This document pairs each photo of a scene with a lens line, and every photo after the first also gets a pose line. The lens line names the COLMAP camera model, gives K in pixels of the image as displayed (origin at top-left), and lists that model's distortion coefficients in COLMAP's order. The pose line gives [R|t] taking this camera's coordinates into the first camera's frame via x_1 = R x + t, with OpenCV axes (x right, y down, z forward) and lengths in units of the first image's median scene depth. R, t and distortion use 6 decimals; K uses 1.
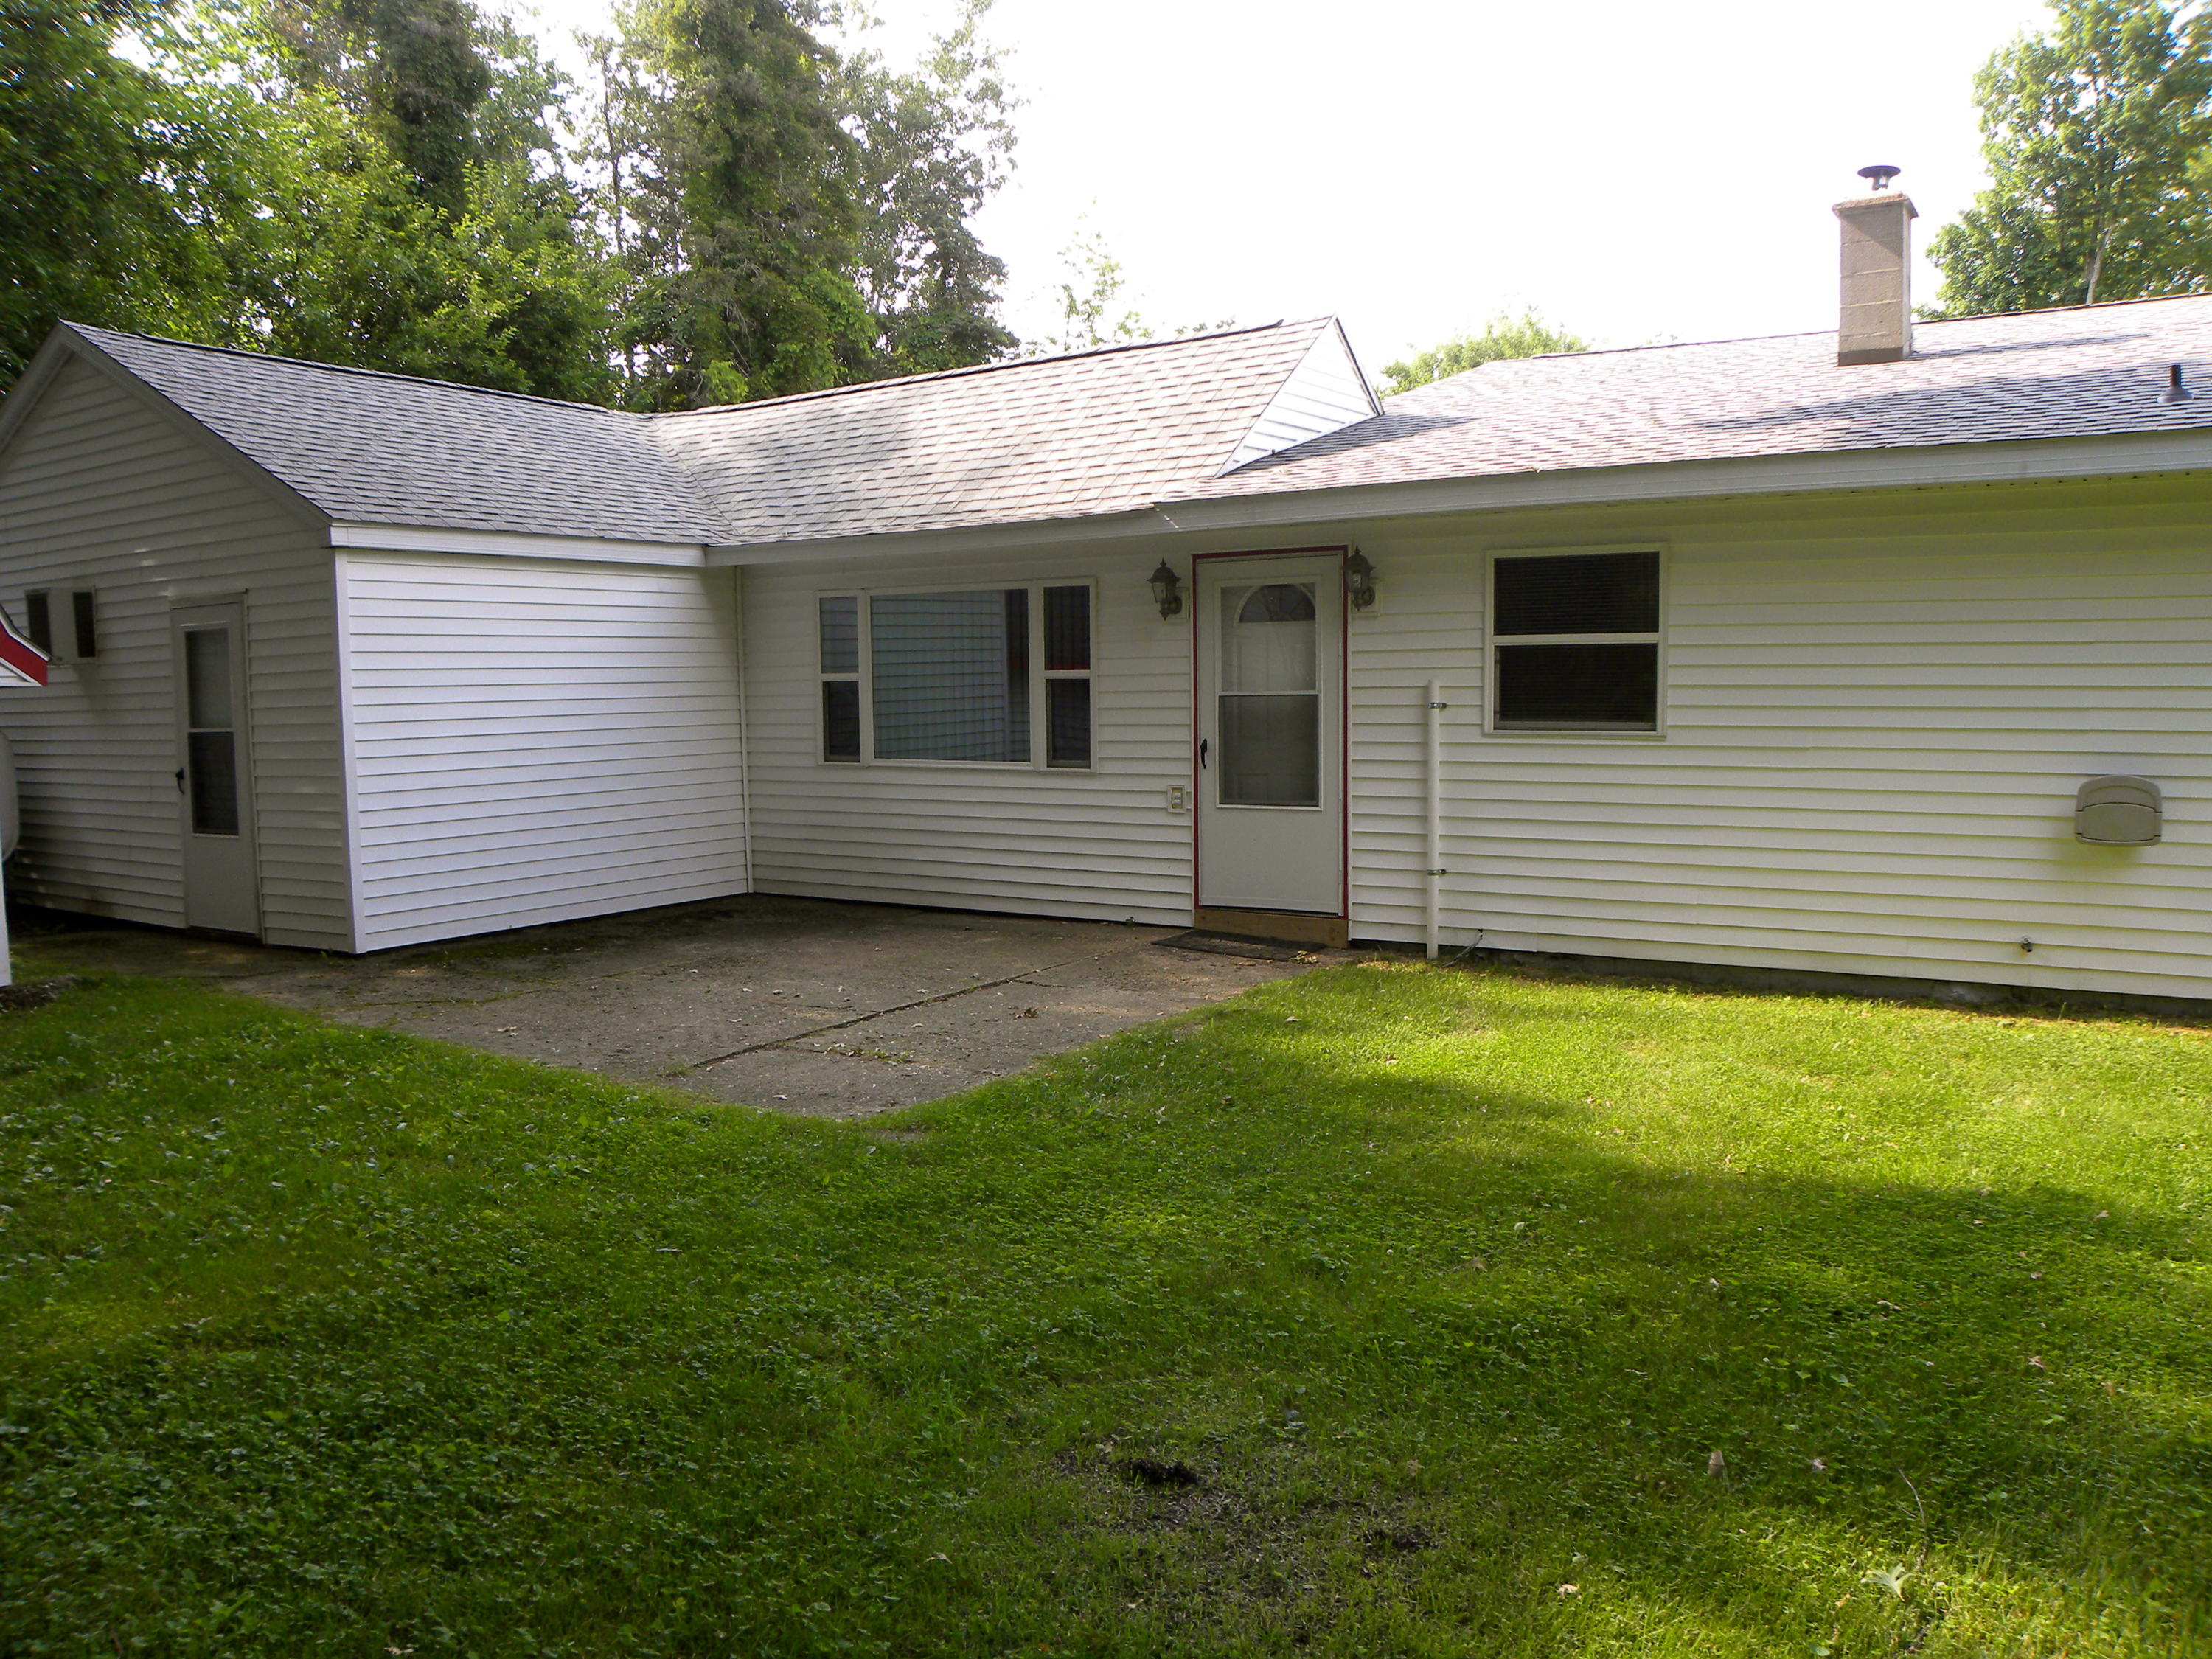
lens RADIAL K [[1675.5, 0, 1107.9], [0, 1675.5, 830.3], [0, 0, 1]] dist [-0.003967, -0.000596]
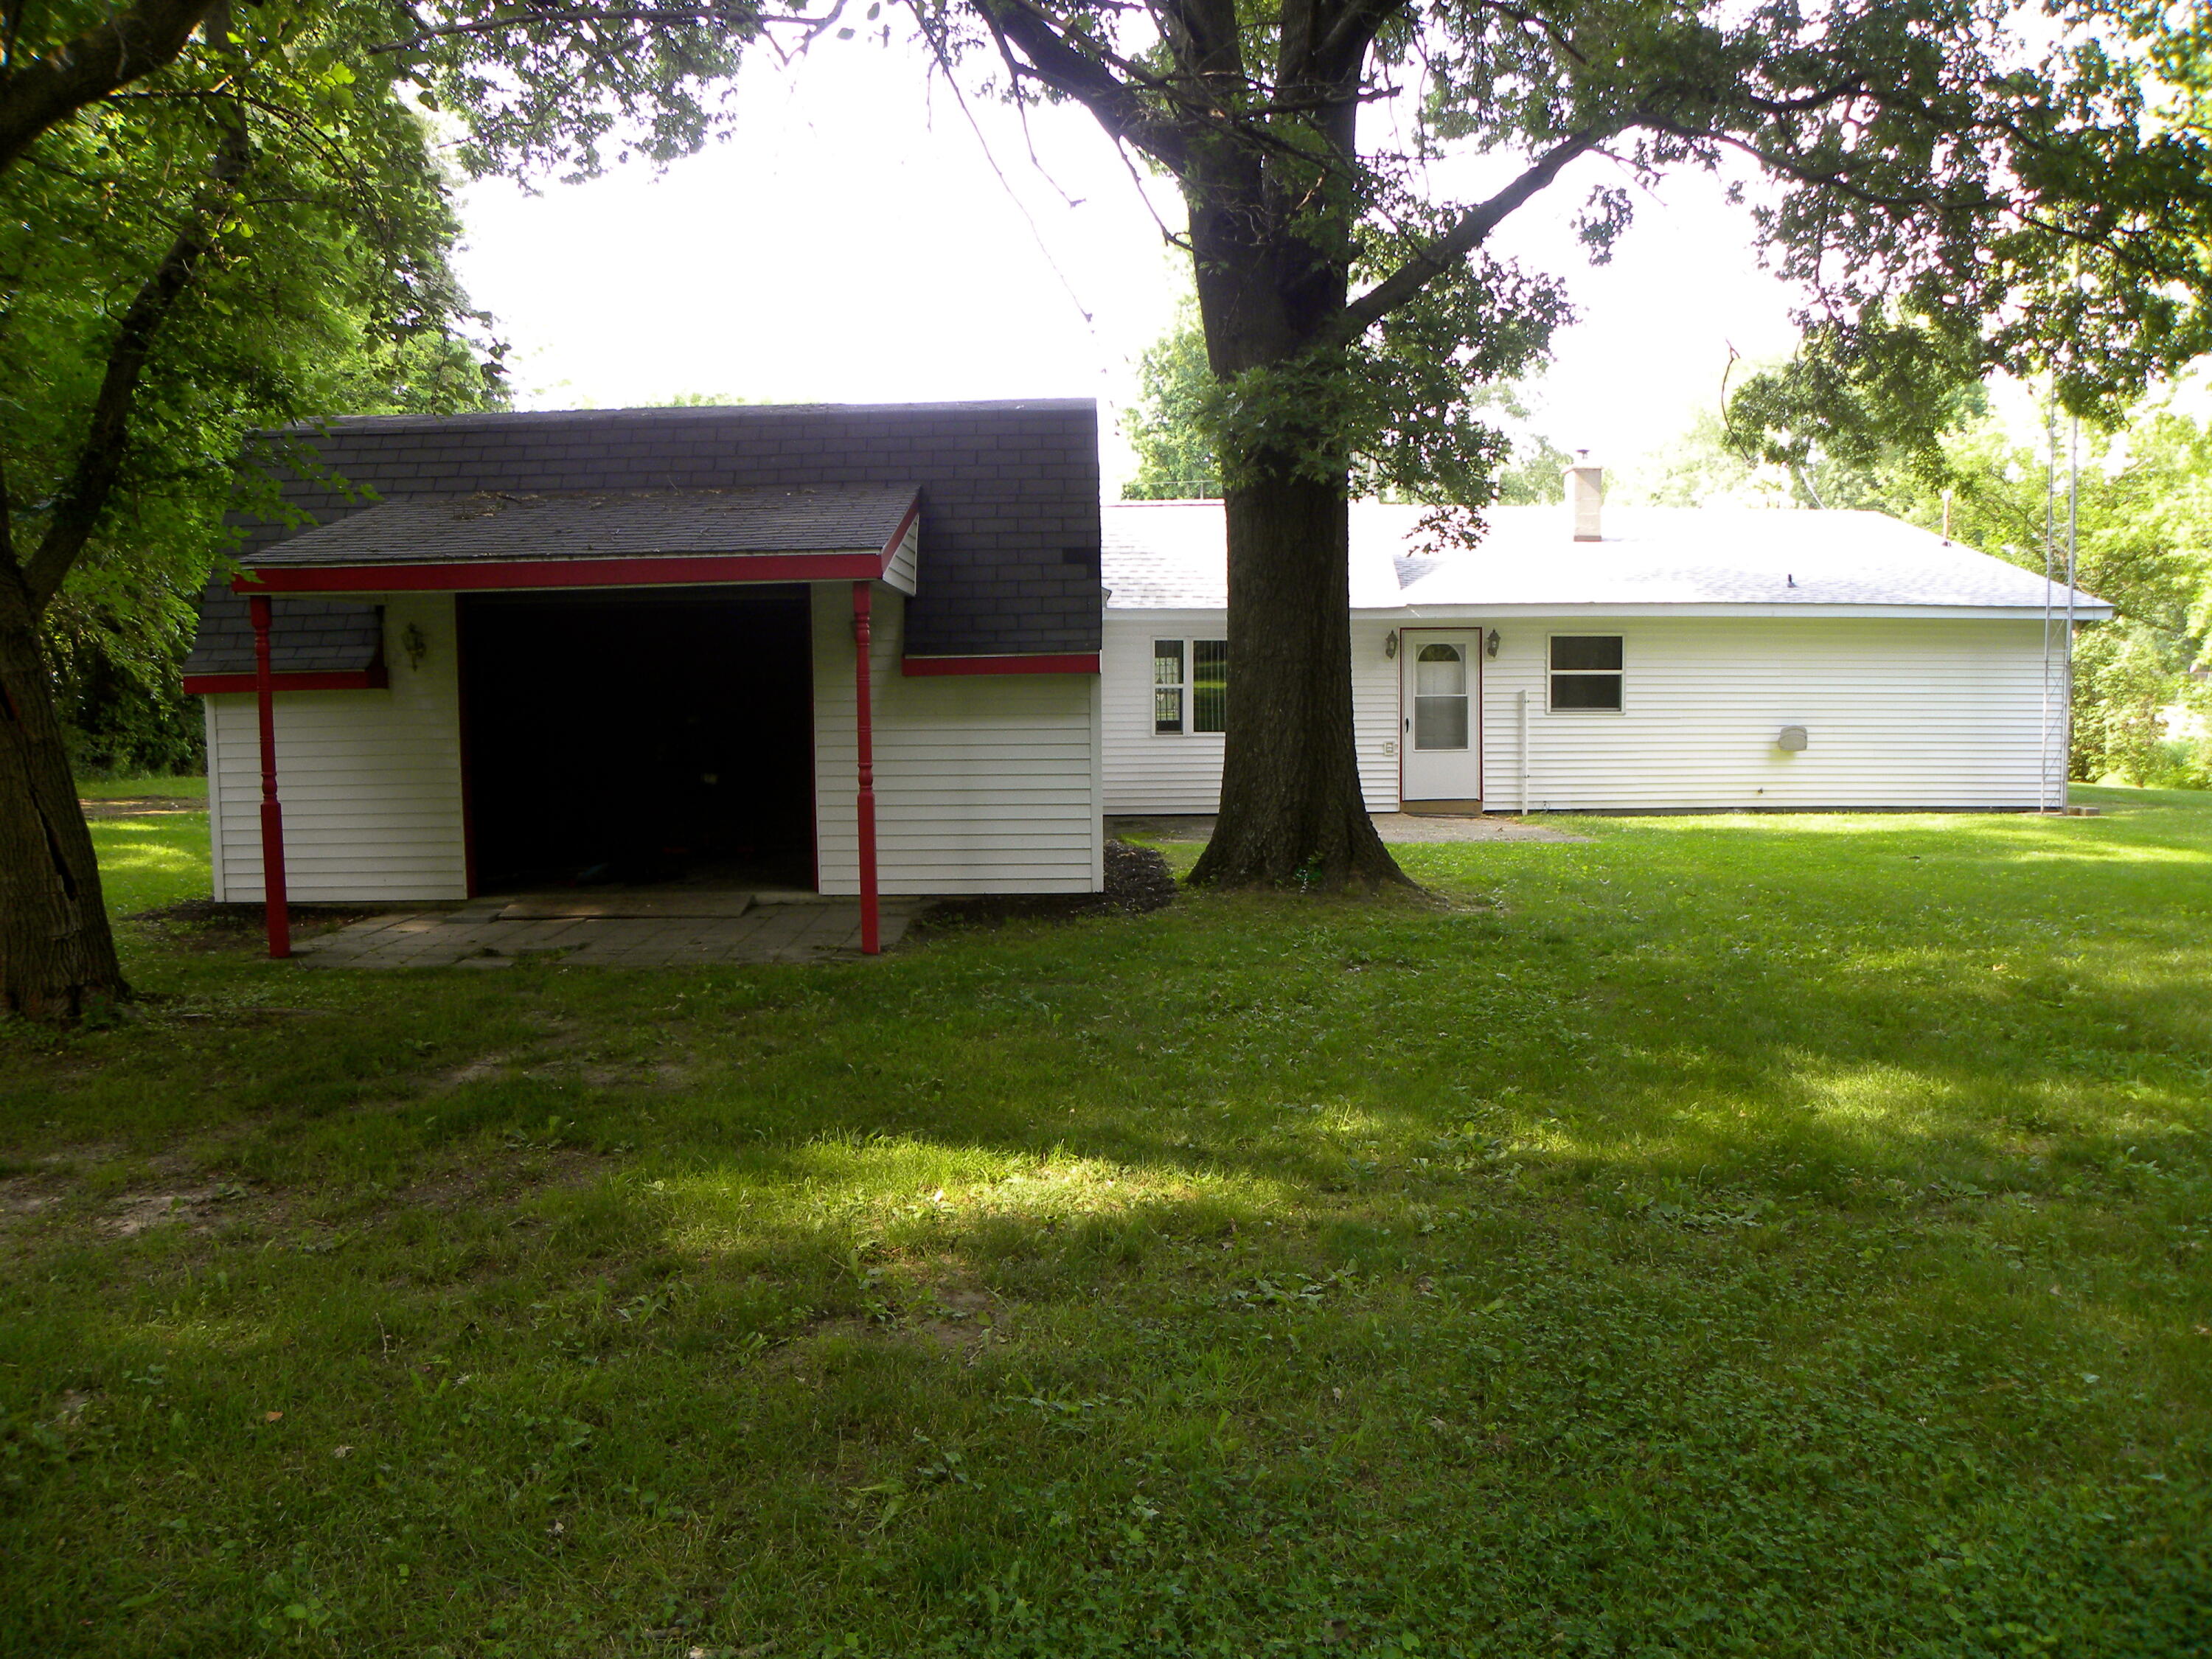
lens RADIAL K [[1675.5, 0, 1103.1], [0, 1675.5, 826.9], [0, 0, 1]] dist [-0.003967, -0.000596]
pose [[0.838117, -0.043565, 0.543747, -1.467361], [0.045297, 0.998921, 0.010215, 0.043177], [-0.543606, 0.016069, 0.839187, -0.547341]]
